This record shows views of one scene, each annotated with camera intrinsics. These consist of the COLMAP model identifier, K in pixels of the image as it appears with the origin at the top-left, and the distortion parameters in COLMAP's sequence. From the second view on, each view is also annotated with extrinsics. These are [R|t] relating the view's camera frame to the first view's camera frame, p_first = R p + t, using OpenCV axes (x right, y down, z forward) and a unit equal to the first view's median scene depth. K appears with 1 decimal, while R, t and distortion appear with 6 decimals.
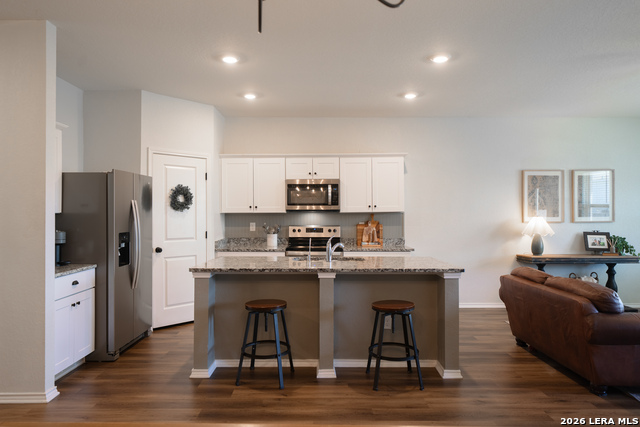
lens RADIAL K [[445.5, 0, 320.0], [0, 445.5, 213.5], [0, 0, 1]] dist [0.000165, 0.000031]
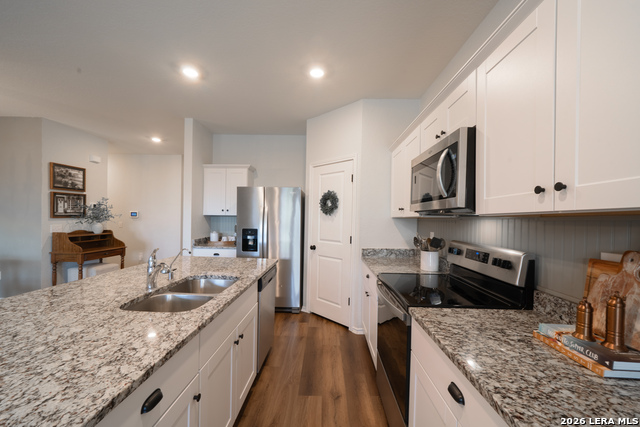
lens RADIAL K [[247.9, 0, 320.1], [0, 247.9, 219.6], [0, 0, 1]] dist [-0.001671, 0.000132]
pose [[-0.032360, 0.009671, -0.999429, 0.254175], [-0.012299, 0.999874, 0.010074, 0.000249], [0.999401, 0.012618, -0.032237, 0.877415]]
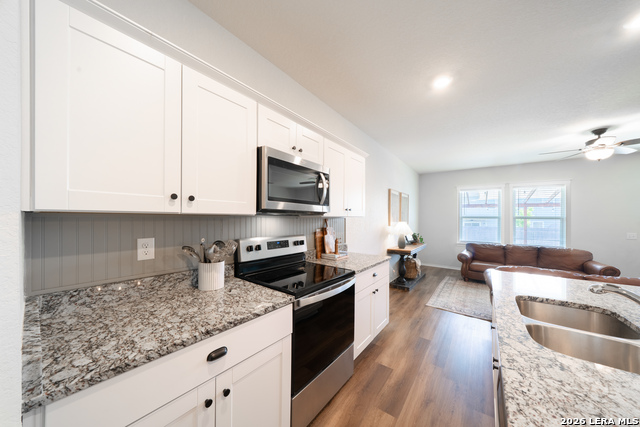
lens RADIAL K [[215.1, 0, 323.7], [0, 215.1, 218.3], [0, 0, 1]] dist [-0.009620, -0.000076]
pose [[0.601008, 0.010116, 0.799179, -0.218379], [-0.017731, 0.999843, 0.000679, 0.000358], [-0.799046, -0.014579, 0.601093, 0.802498]]
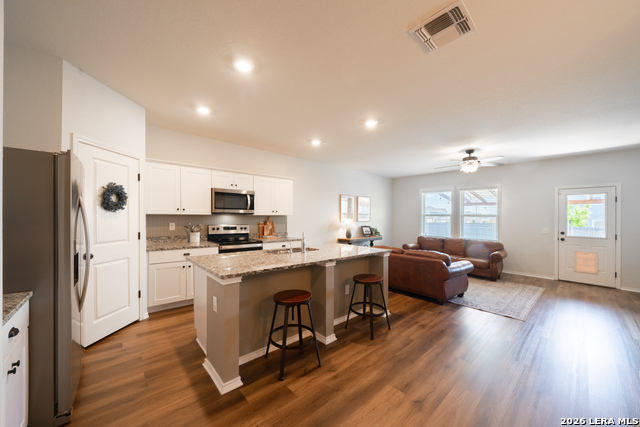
lens RADIAL K [[235.7, 0, 333.0], [0, 235.7, 217.7], [0, 0, 1]] dist [-0.000888, -0.000008]
pose [[0.735152, 0.006935, 0.677867, -0.270921], [-0.012694, 0.999913, 0.003538, -0.000157], [-0.677784, -0.011206, 0.735176, 0.292827]]
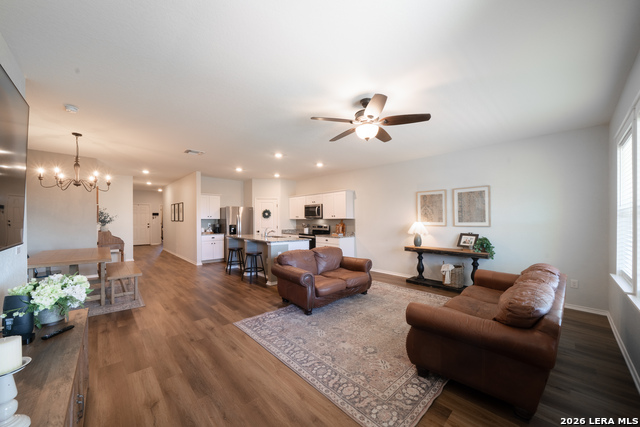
lens RADIAL K [[242.6, 0, 310.4], [0, 242.6, 221.6], [0, 0, 1]] dist [-0.000168, -0.000006]
pose [[0.666369, 0.009388, -0.745563, 0.891862], [-0.000472, 0.999926, 0.012170, -0.003790], [0.745622, -0.007758, 0.666324, 0.162129]]
